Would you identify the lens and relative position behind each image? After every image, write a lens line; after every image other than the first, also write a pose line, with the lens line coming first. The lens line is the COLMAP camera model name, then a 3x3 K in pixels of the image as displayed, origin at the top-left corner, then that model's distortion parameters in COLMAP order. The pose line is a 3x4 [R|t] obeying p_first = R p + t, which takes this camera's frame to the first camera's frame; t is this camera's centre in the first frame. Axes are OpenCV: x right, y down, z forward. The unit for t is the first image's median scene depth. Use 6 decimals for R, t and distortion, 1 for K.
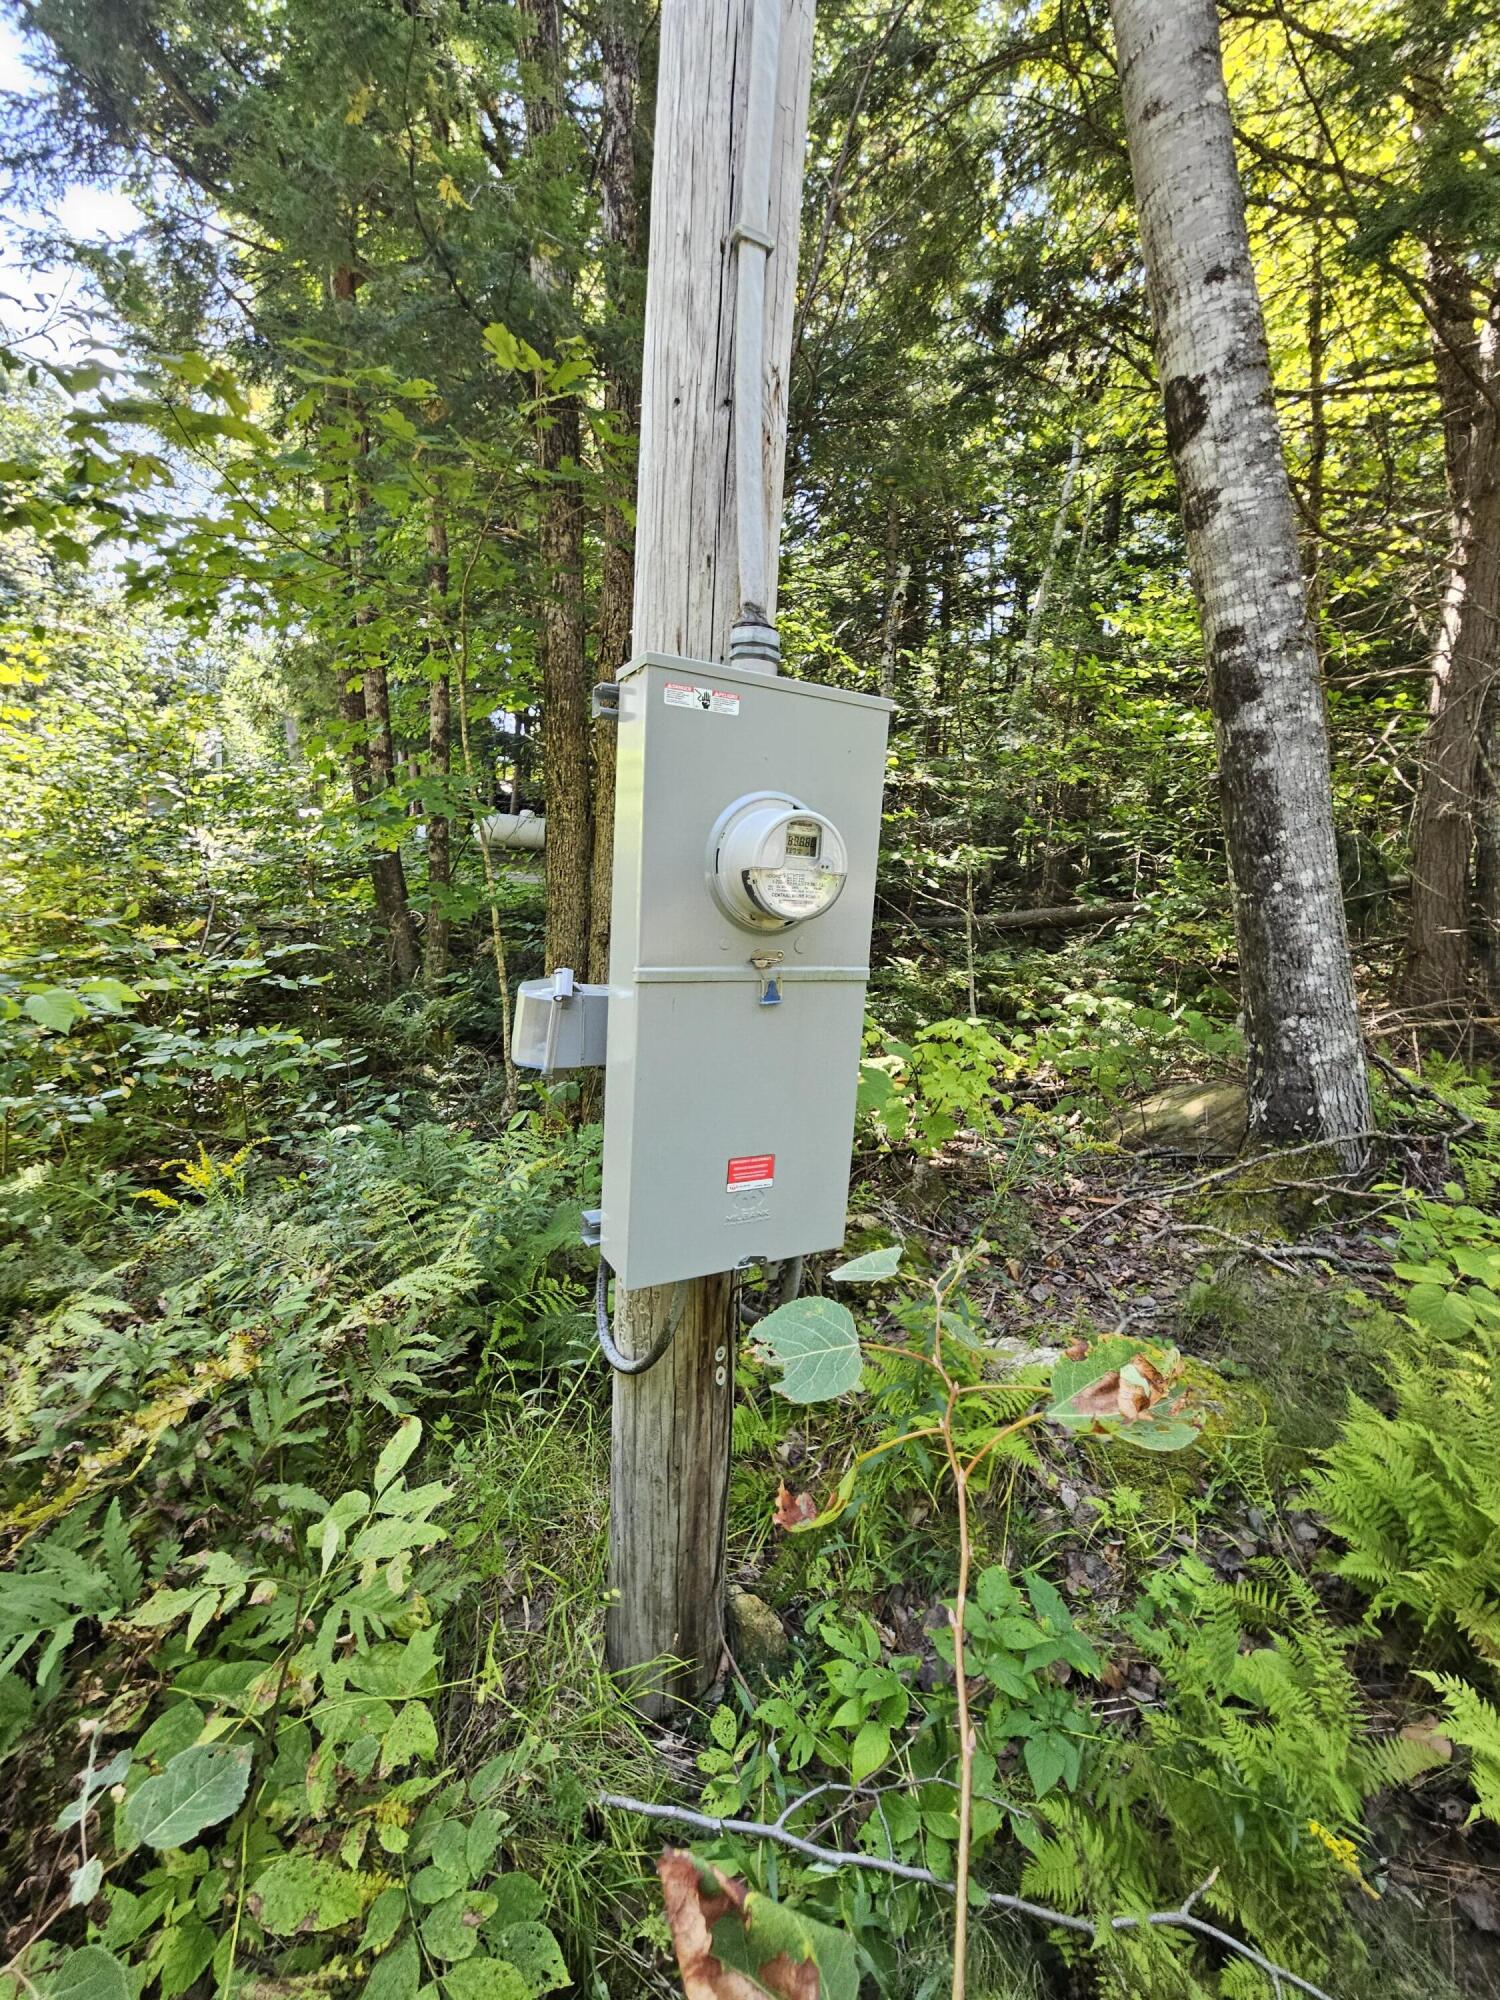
lens RADIAL K [[819.1, 0, 753.6], [0, 819.1, 1001.9], [0, 0, 1]] dist [0.001763, -0.001173]
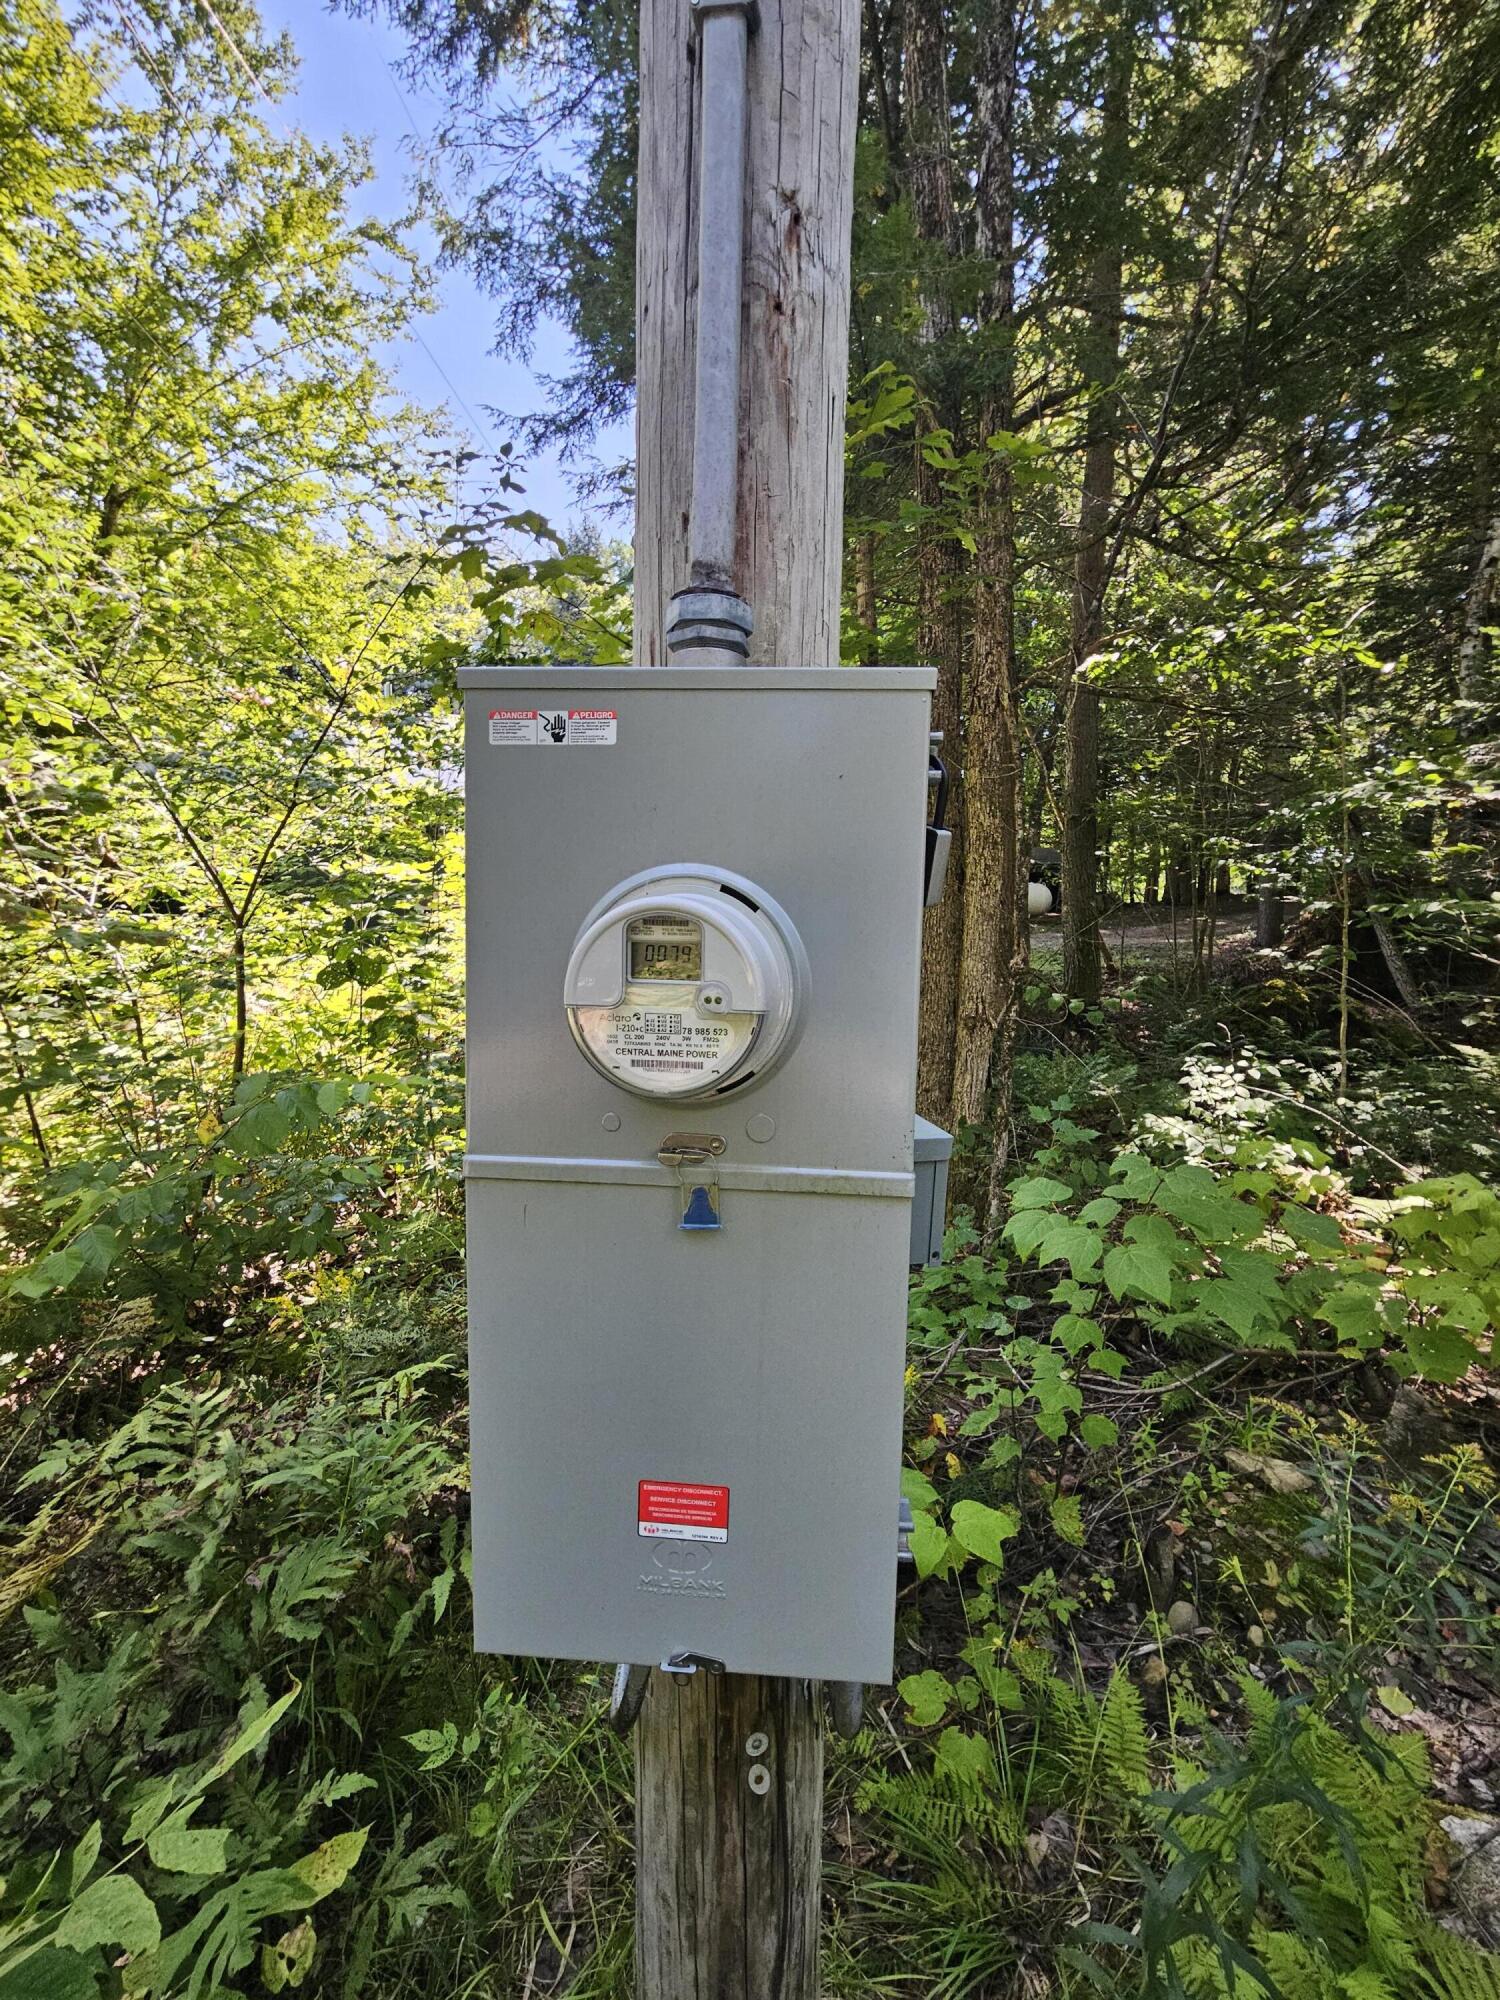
lens RADIAL K [[819.1, 0, 746.8], [0, 819.1, 1000.4], [0, 0, 1]] dist [0.001763, -0.001173]
pose [[0.837259, 0.011230, -0.546691, 0.356218], [-0.054479, 0.996528, -0.062965, -0.120758], [0.544085, 0.082501, 0.834964, 0.522508]]
